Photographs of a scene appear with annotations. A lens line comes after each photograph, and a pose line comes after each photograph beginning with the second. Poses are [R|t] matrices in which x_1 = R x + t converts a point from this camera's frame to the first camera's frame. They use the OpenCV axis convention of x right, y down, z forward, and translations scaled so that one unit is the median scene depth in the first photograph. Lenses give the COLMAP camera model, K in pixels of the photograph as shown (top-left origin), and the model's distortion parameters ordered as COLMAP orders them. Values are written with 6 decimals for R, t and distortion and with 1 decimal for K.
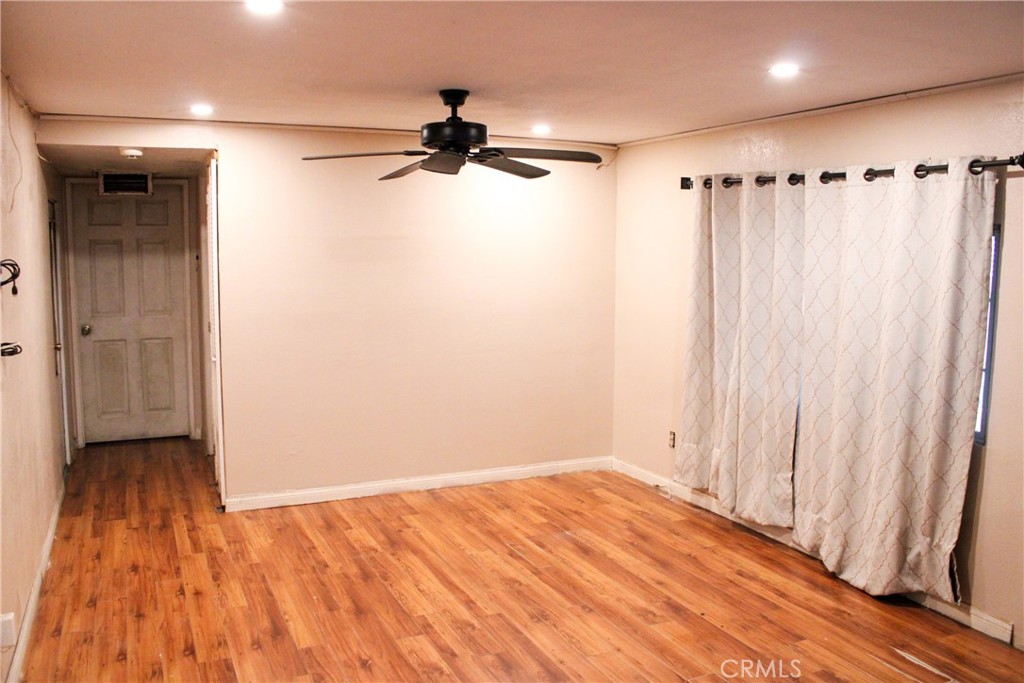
lens RADIAL K [[858.6, 0, 524.8], [0, 858.6, 341.6], [0, 0, 1]] dist [-0.164833, 0.145938]
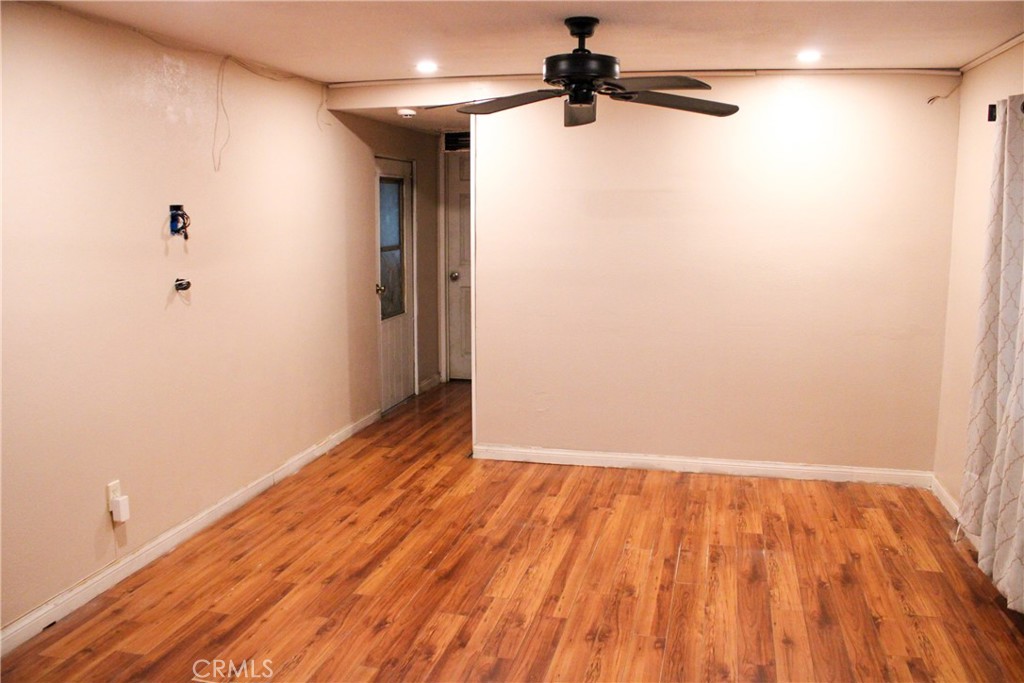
lens RADIAL K [[858.6, 0, 524.8], [0, 858.6, 341.6], [0, 0, 1]] dist [-0.164833, 0.145938]
pose [[0.784322, 0.094623, -0.613095, 0.353058], [-0.066830, 0.995435, 0.068138, -0.016643], [0.616743, -0.012469, 0.787066, 0.228701]]
